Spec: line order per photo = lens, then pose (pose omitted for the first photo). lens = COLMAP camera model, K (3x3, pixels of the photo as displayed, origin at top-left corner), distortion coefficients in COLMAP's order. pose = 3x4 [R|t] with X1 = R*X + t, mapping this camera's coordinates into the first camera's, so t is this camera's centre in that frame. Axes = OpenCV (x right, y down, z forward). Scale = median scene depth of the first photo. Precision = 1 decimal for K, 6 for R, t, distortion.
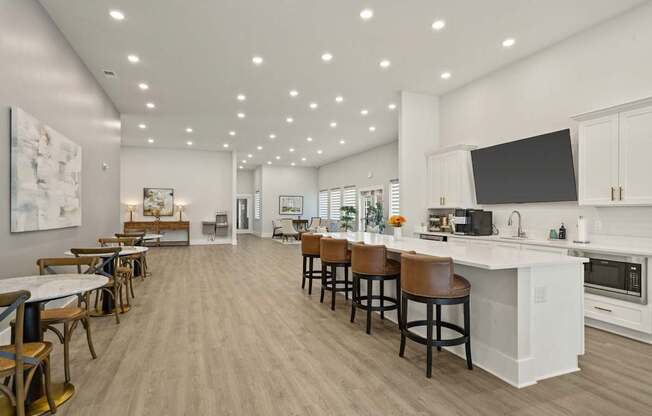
lens RADIAL K [[320.9, 0, 324.8], [0, 320.9, 210.2], [0, 0, 1]] dist [-0.031436, -0.000008]
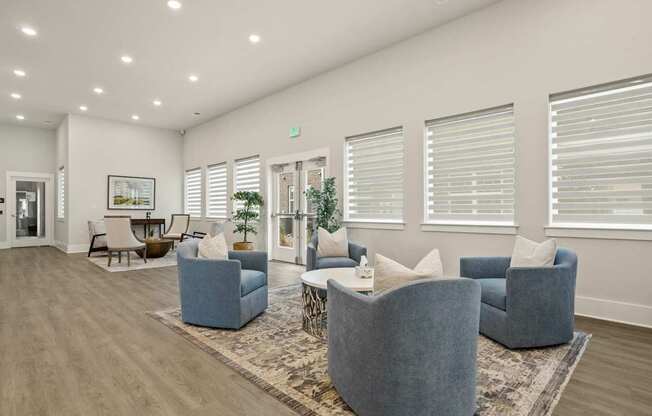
lens RADIAL K [[354.8, 0, 320.3], [0, 354.8, 205.6], [0, 0, 1]] dist [0.003751, 0.000354]
pose [[0.933305, 0.001303, 0.359081, -0.025454], [0.001387, 0.999973, -0.007233, 0.014139], [-0.359081, 0.007249, 0.933278, 0.375478]]
